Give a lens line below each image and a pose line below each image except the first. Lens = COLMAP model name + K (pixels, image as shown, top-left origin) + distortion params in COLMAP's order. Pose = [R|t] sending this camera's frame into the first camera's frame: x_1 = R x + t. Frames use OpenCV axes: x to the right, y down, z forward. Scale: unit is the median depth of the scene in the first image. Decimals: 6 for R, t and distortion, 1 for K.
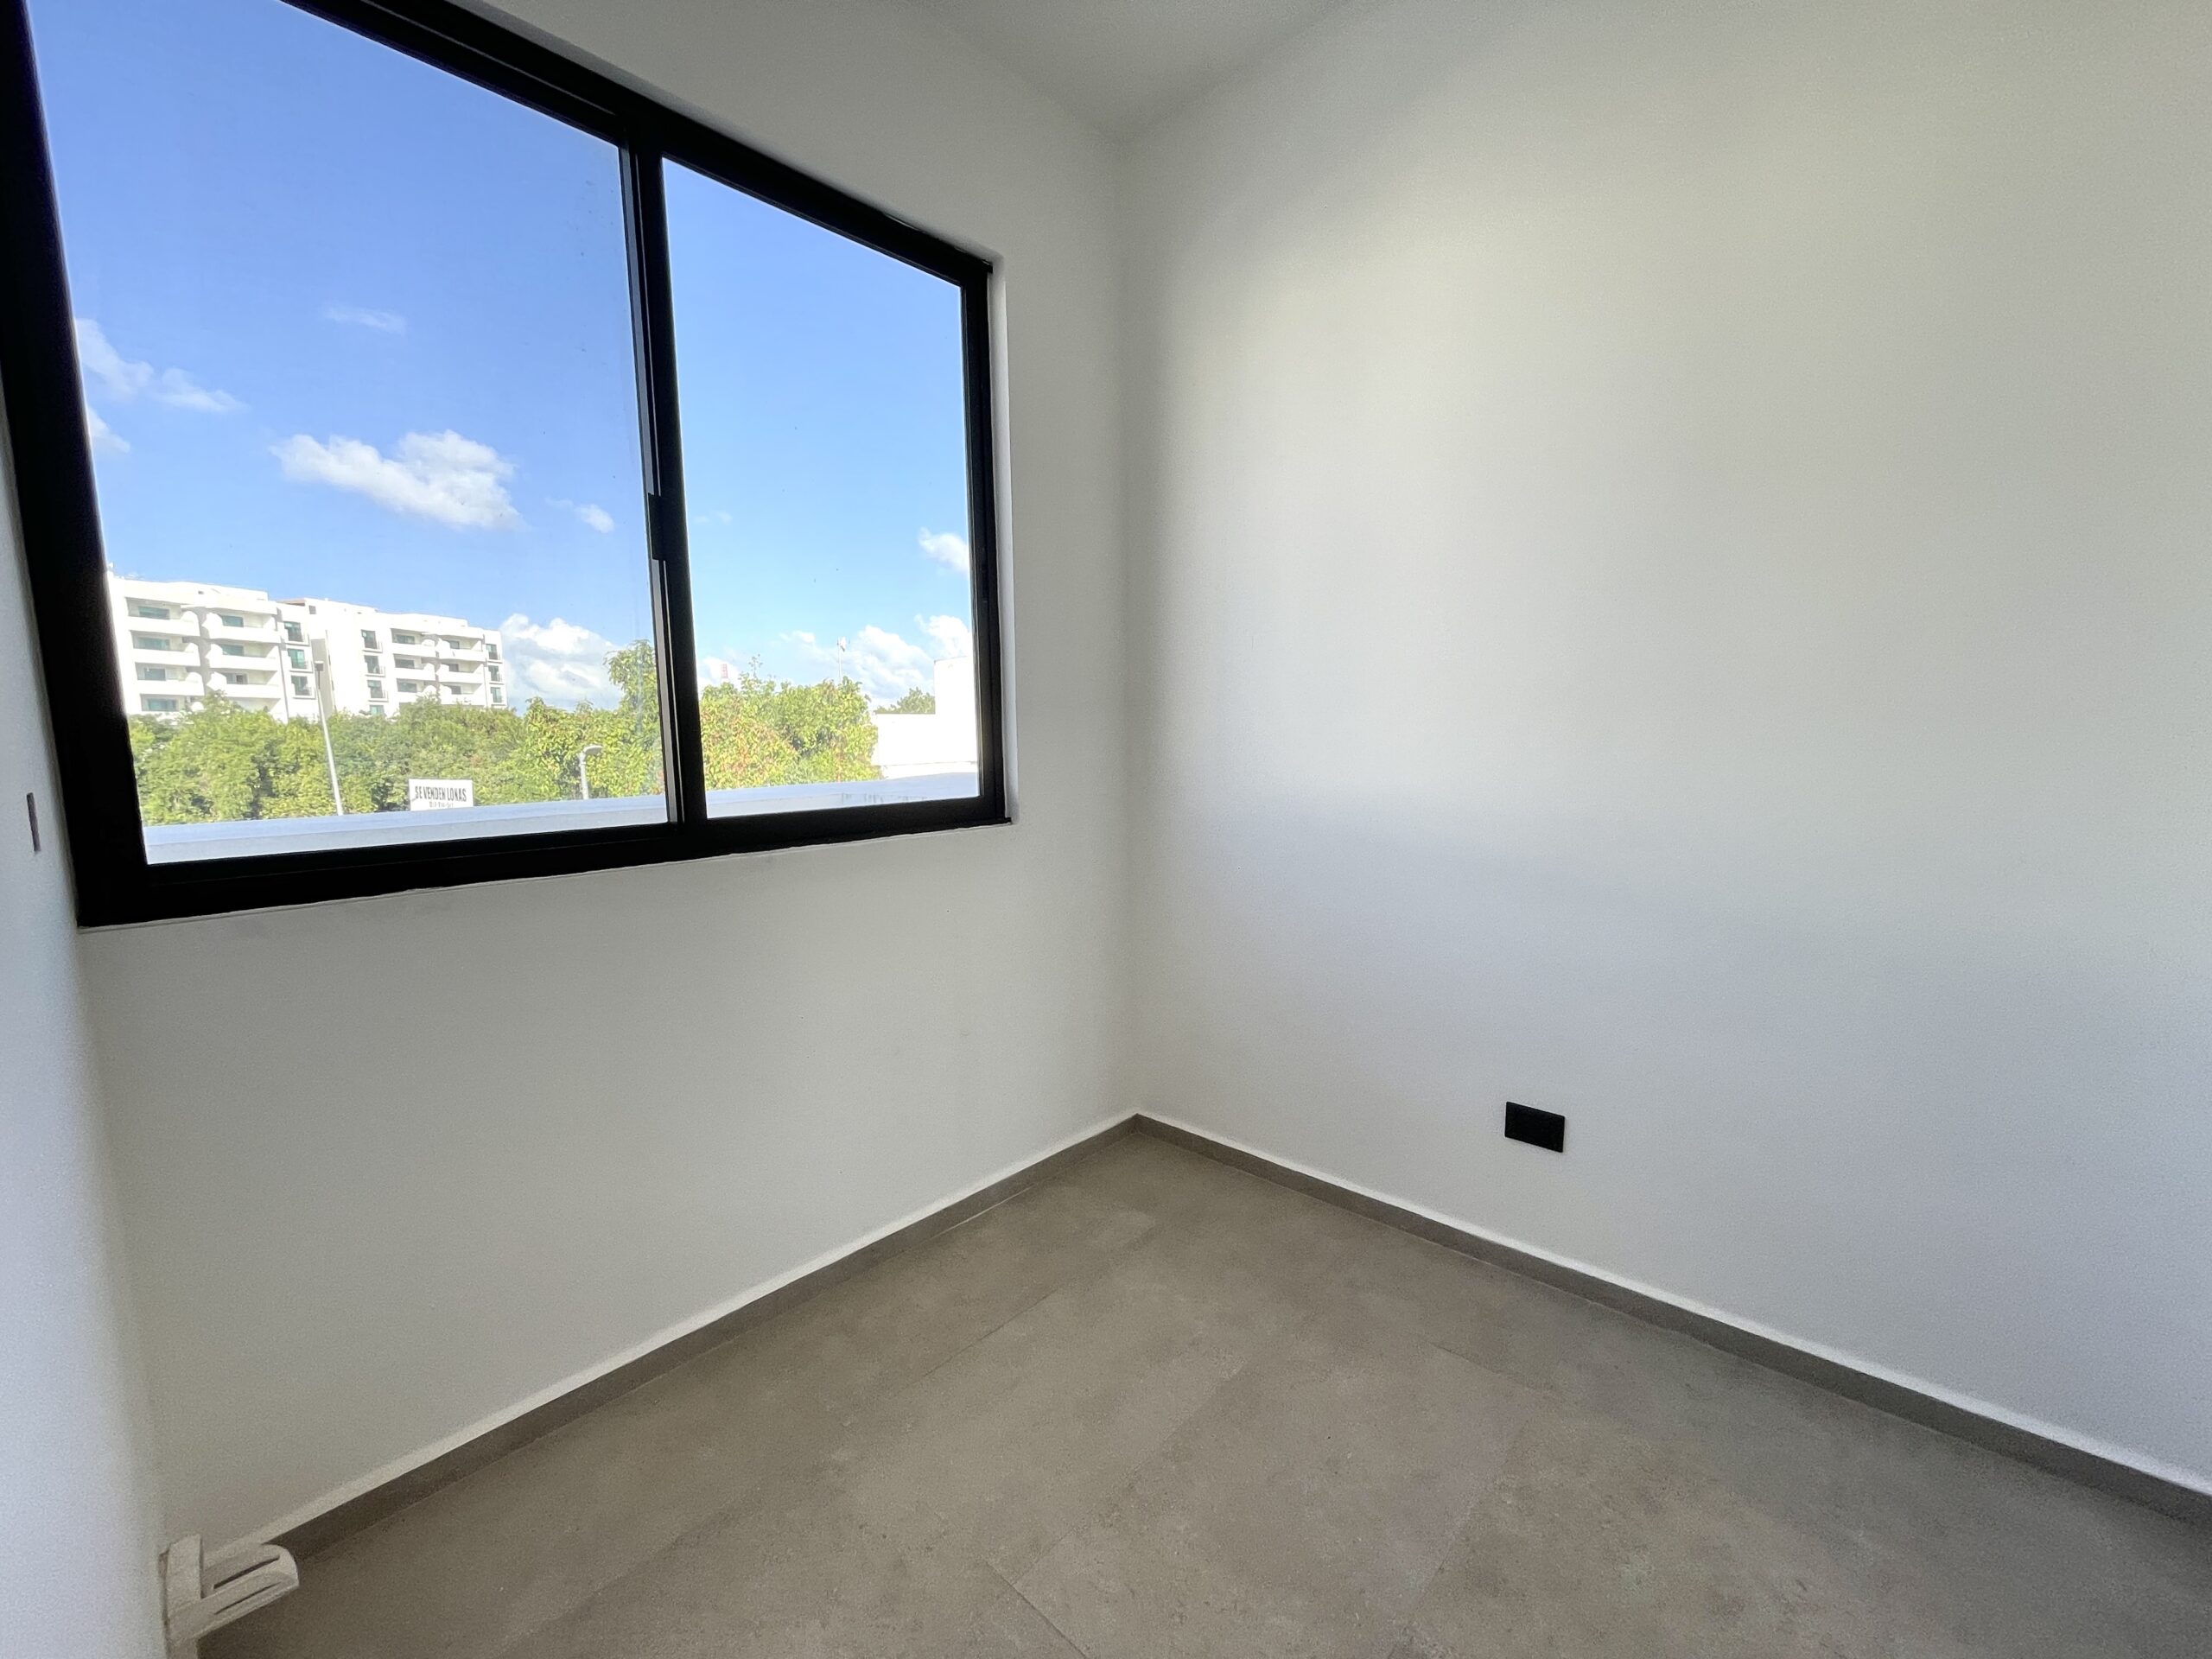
lens RADIAL K [[892.4, 0, 1106.0], [0, 892.4, 829.5], [0, 0, 1]] dist [0.003240, 0.000194]
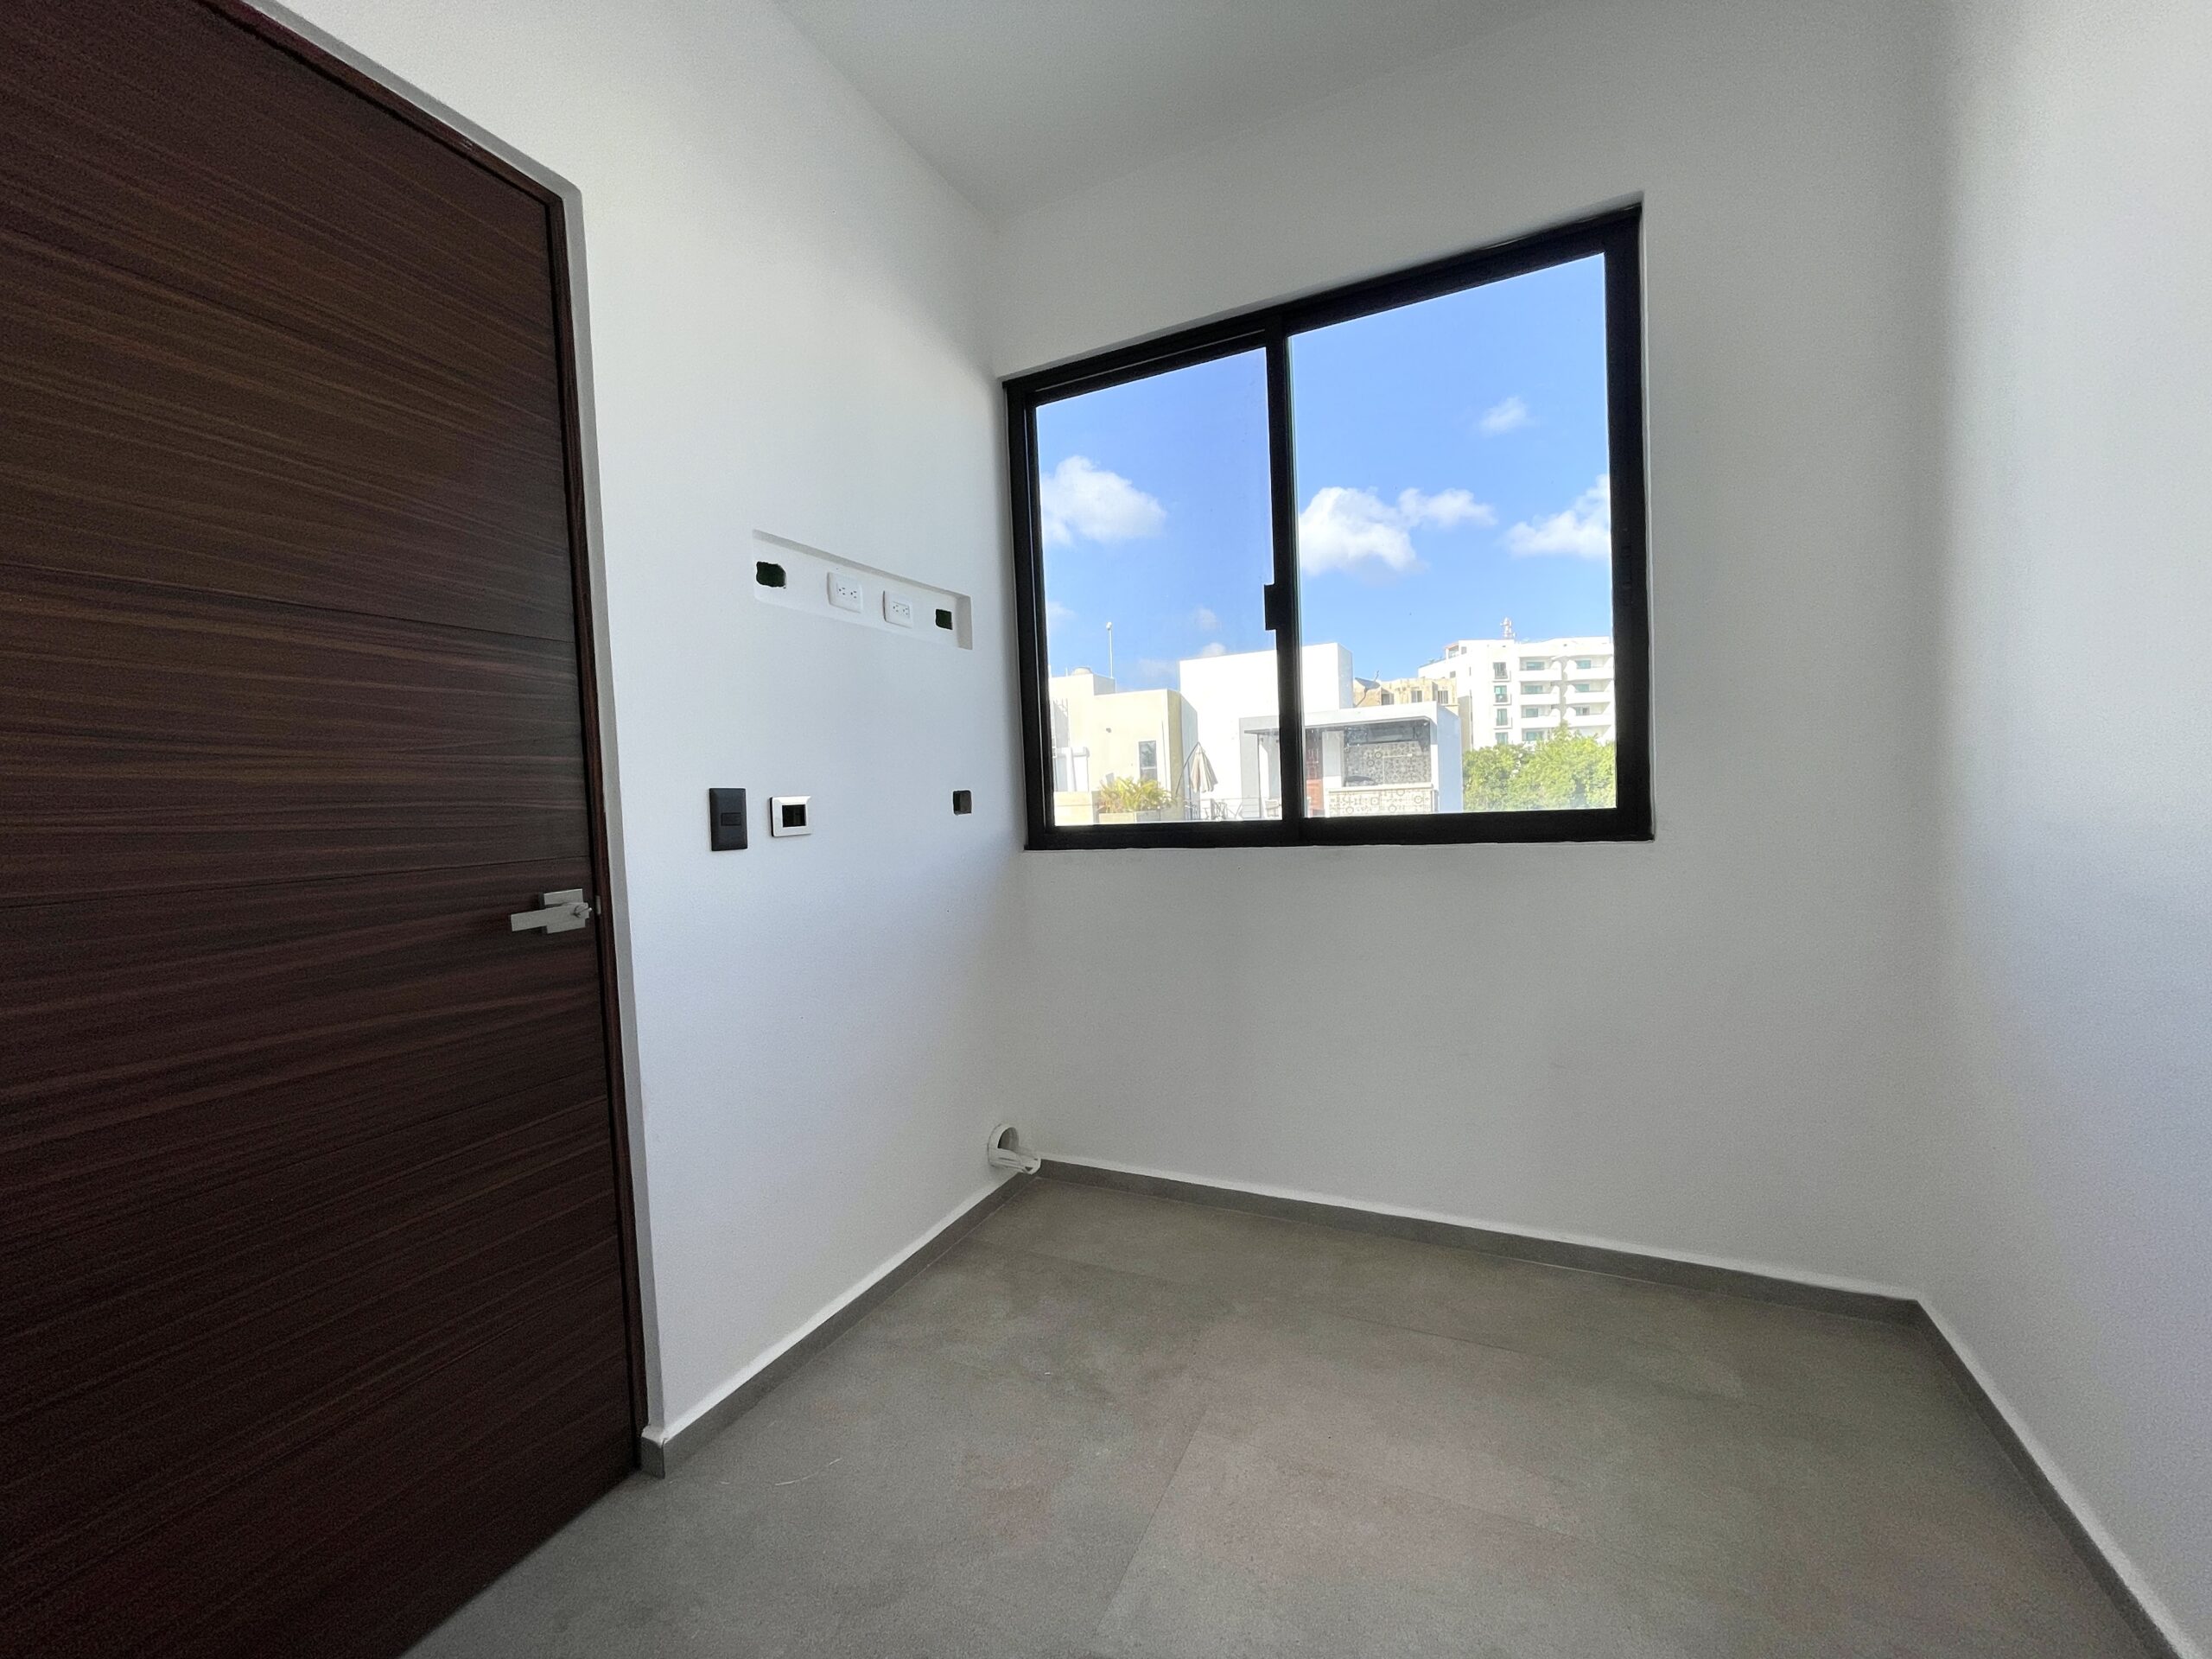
lens RADIAL K [[901.6, 0, 1106.0], [0, 901.6, 829.5], [0, 0, 1]] dist [0.000135, 0.000117]
pose [[0.305134, 0.046148, -0.951190, 0.213725], [-0.062748, 0.997629, 0.028272, -0.003896], [0.950240, 0.051059, 0.307307, 0.095013]]
